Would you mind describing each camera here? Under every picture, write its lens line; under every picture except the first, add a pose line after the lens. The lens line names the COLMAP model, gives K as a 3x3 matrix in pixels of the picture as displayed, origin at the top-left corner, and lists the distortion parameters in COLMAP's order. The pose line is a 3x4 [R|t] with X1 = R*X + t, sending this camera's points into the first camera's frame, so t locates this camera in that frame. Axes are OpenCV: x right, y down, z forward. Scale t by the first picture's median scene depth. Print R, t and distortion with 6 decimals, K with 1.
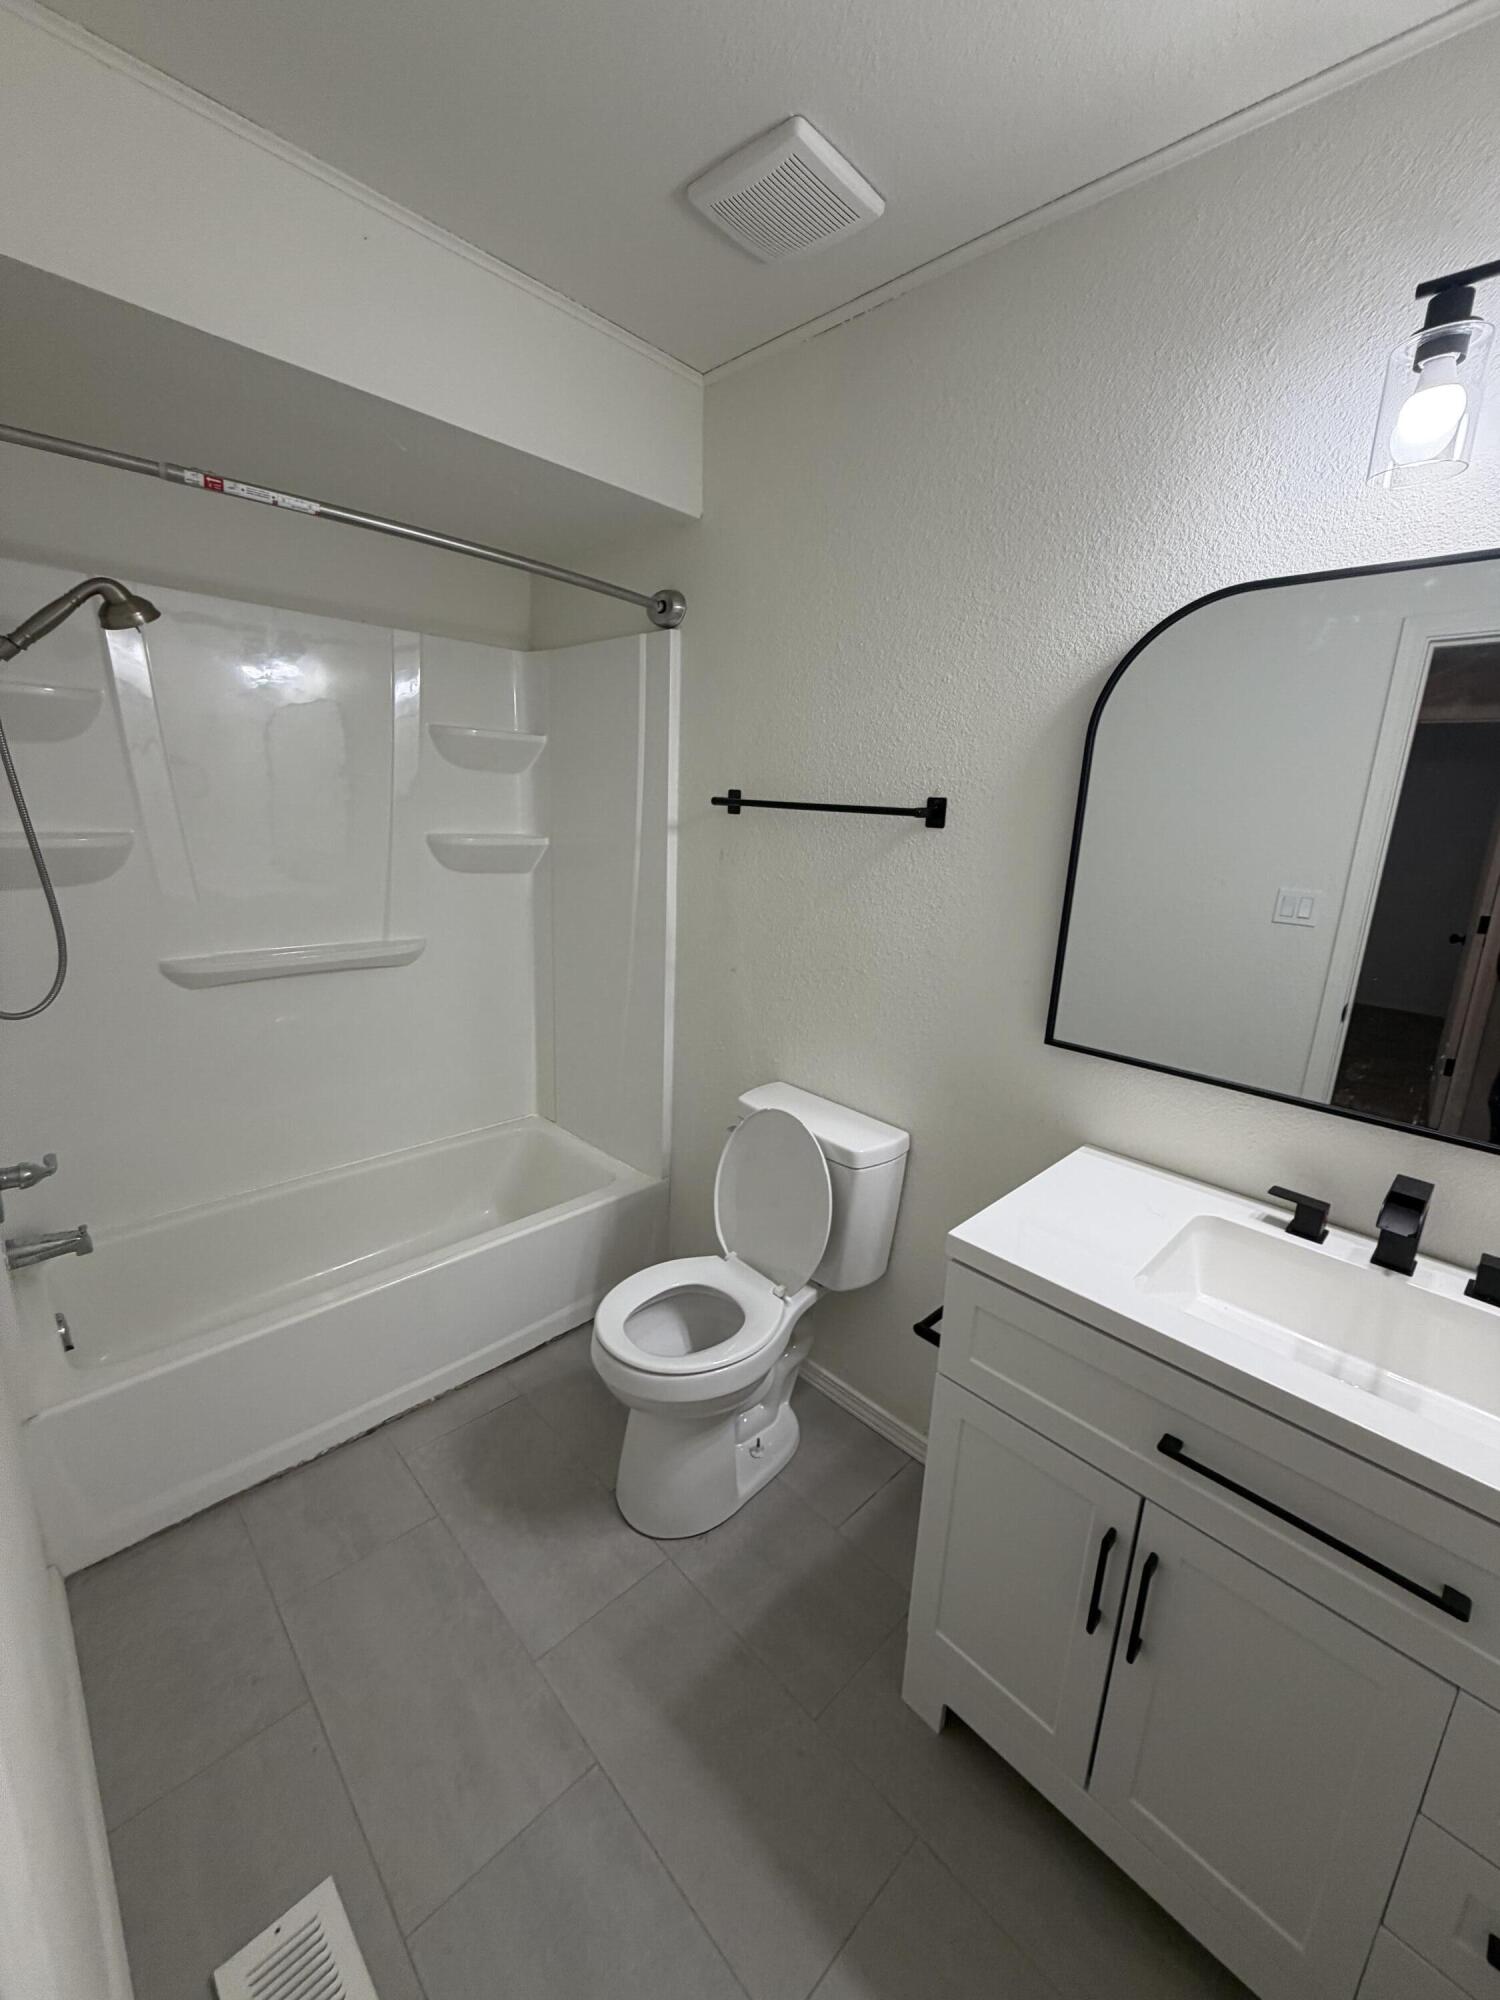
lens RADIAL K [[793.9, 0, 750.0], [0, 793.9, 1000.0], [0, 0, 1]] dist [0.001531, -0.000019]
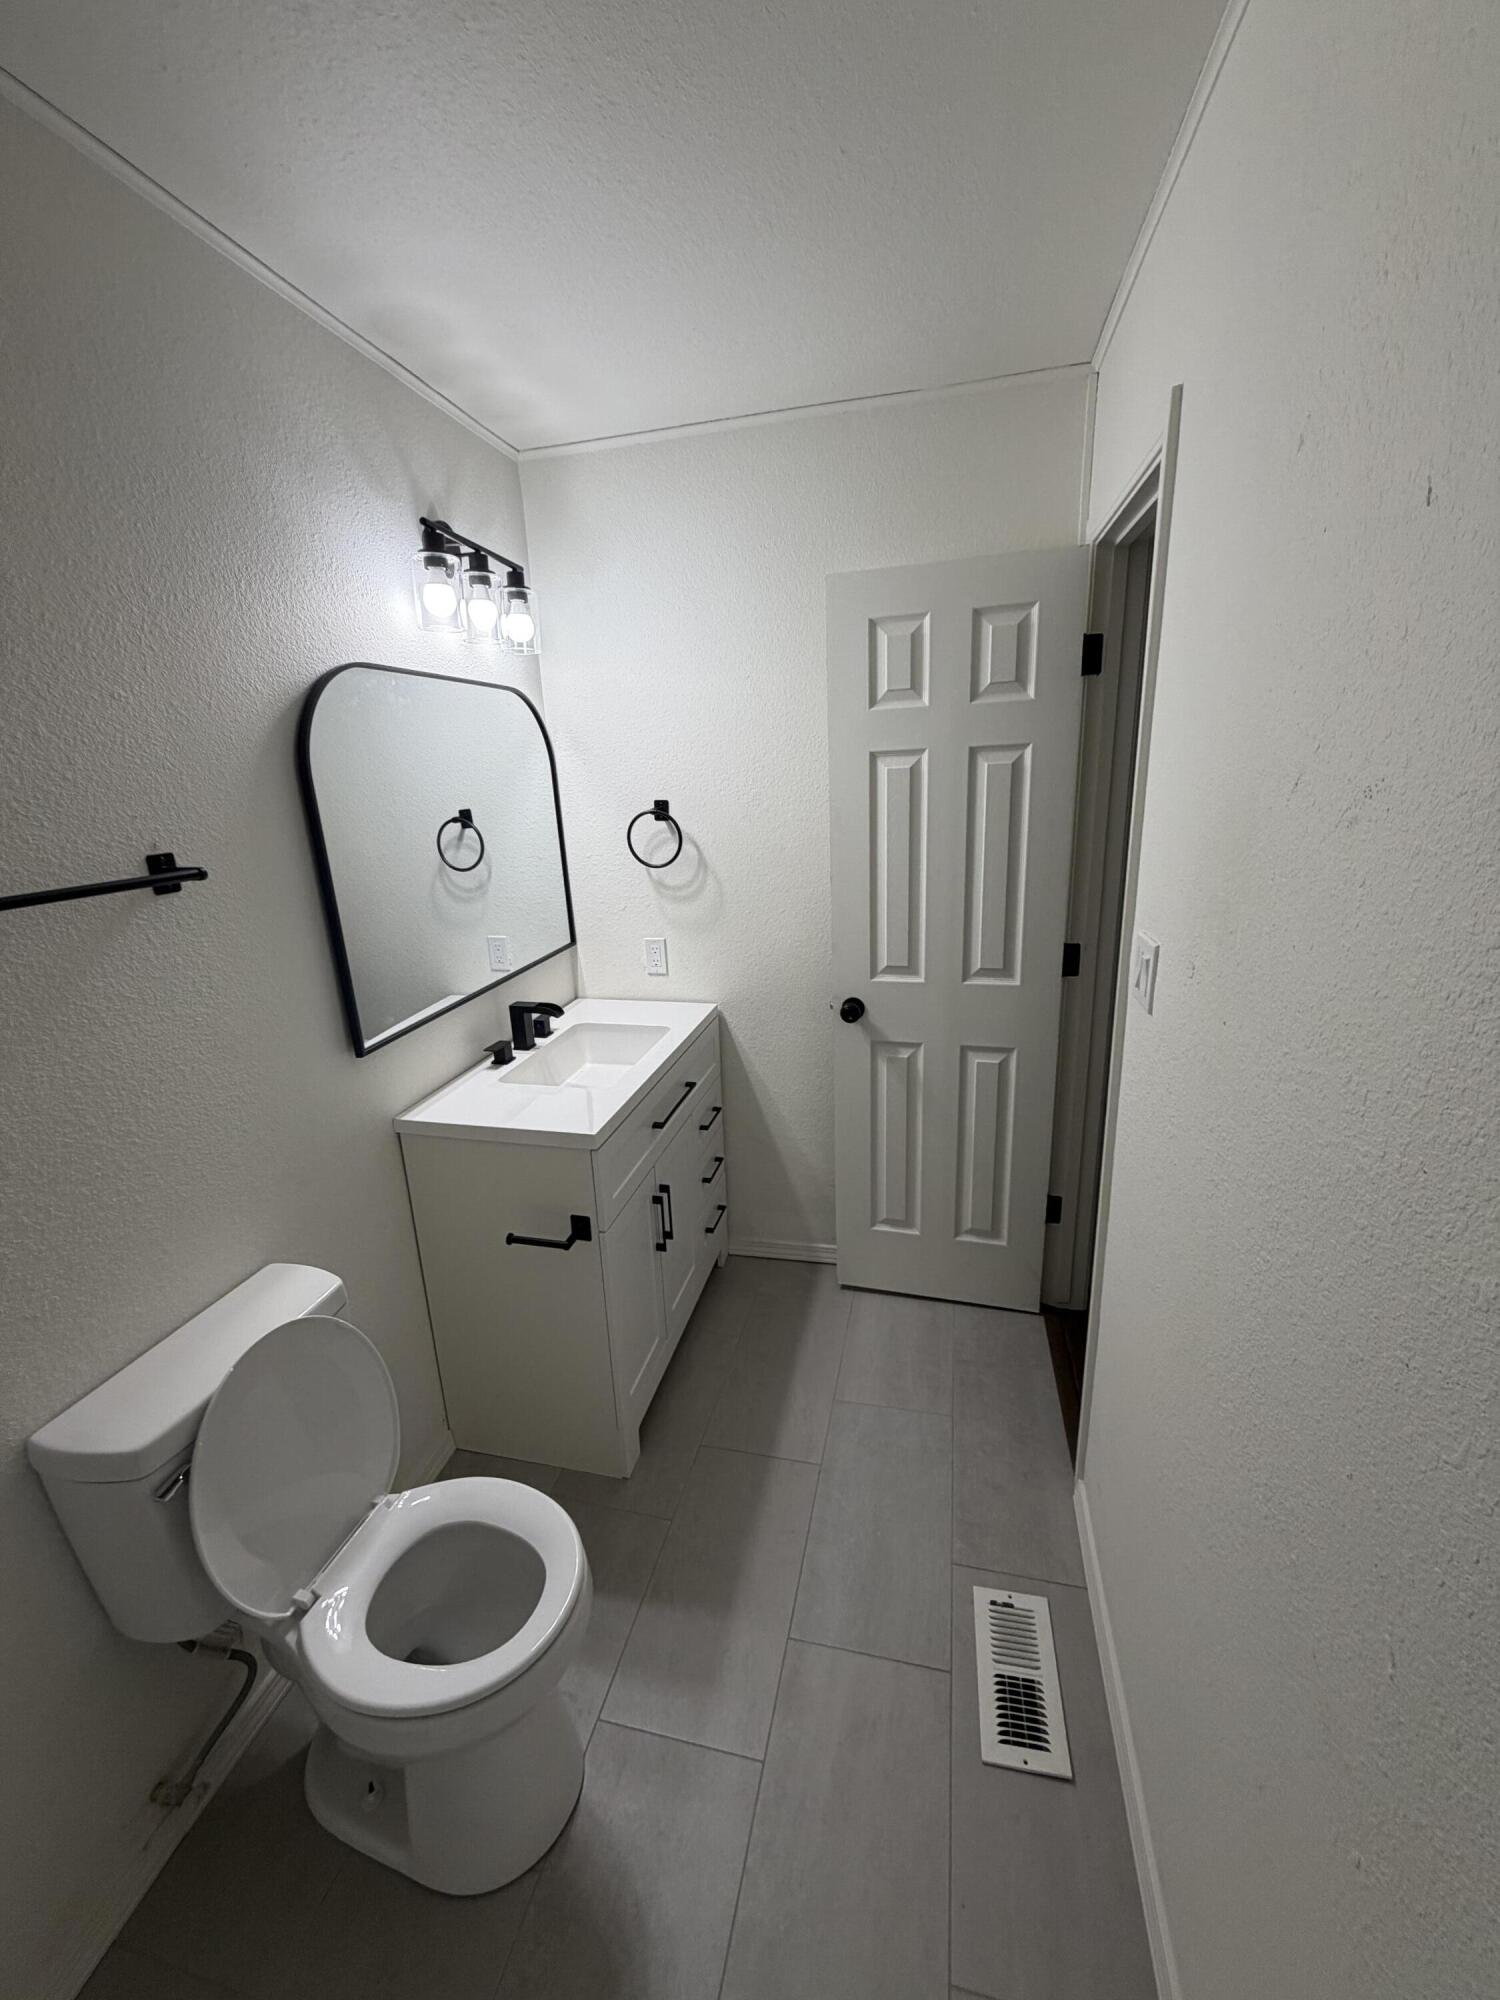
lens RADIAL K [[793.9, 0, 750.0], [0, 793.9, 1000.0], [0, 0, 1]] dist [0.001531, -0.000019]
pose [[-0.536974, -0.255389, 0.804012, -0.842549], [0.224914, 0.875235, 0.428226, -0.396117], [-0.813063, 0.410780, -0.412538, 1.094731]]
